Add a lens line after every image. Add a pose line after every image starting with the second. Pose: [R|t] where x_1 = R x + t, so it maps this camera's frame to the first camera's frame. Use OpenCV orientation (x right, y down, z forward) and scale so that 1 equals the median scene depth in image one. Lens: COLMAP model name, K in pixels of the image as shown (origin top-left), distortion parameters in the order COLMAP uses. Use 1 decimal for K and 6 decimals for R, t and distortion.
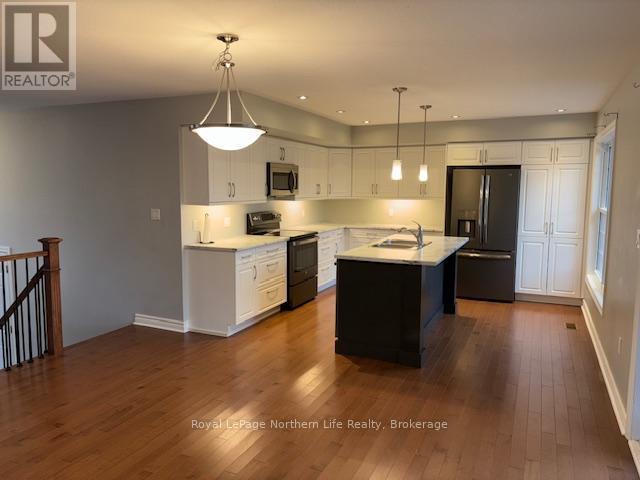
lens RADIAL K [[489.4, 0, 317.2], [0, 489.4, 239.4], [0, 0, 1]] dist [0.049043, -0.006575]
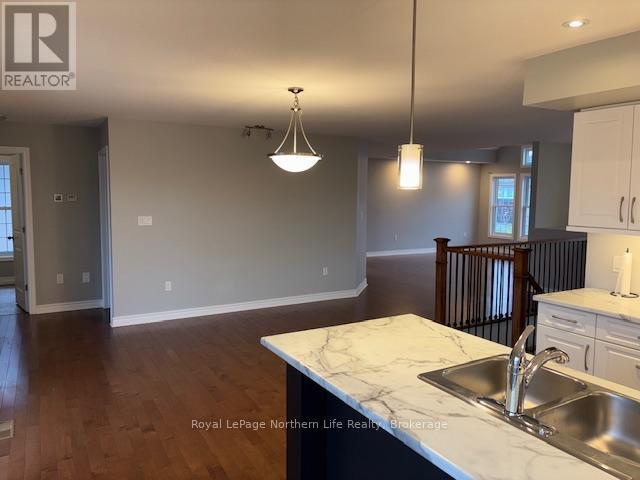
lens RADIAL K [[476.5, 0, 318.9], [0, 476.5, 239.7], [0, 0, 1]] dist [0.030098, -0.005155]
pose [[-0.584639, 0.063435, -0.808810, 0.407300], [-0.102921, 0.983085, 0.151499, -0.096839], [0.804738, 0.171816, -0.568221, 0.874208]]
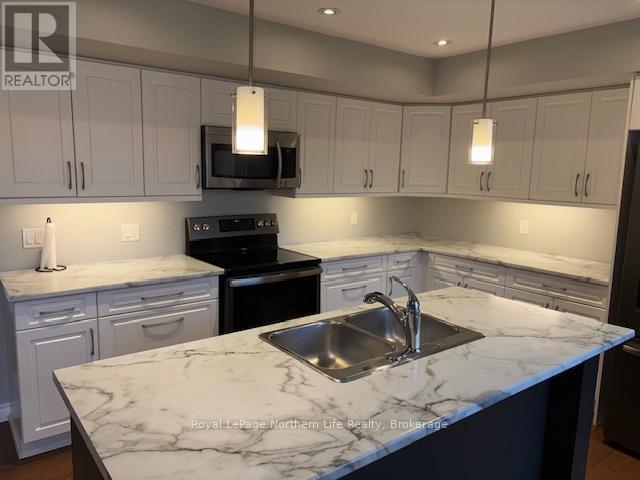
lens RADIAL K [[476.5, 0, 318.9], [0, 476.5, 239.7], [0, 0, 1]] dist [0.030098, -0.005155]
pose [[0.879808, 0.084010, -0.467847, 0.249982], [-0.070656, 0.996437, 0.046056, -0.063066], [0.470049, -0.007464, 0.882609, 0.566438]]
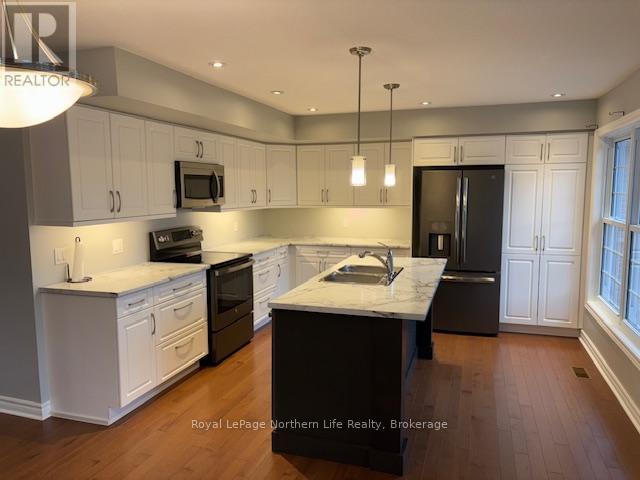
lens RADIAL K [[476.5, 0, 318.9], [0, 476.5, 239.7], [0, 0, 1]] dist [0.030098, -0.005155]
pose [[0.994127, -0.020407, 0.106282, 0.027430], [0.020690, 0.999785, -0.001559, -0.035483], [-0.106227, 0.003749, 0.994335, 0.269389]]
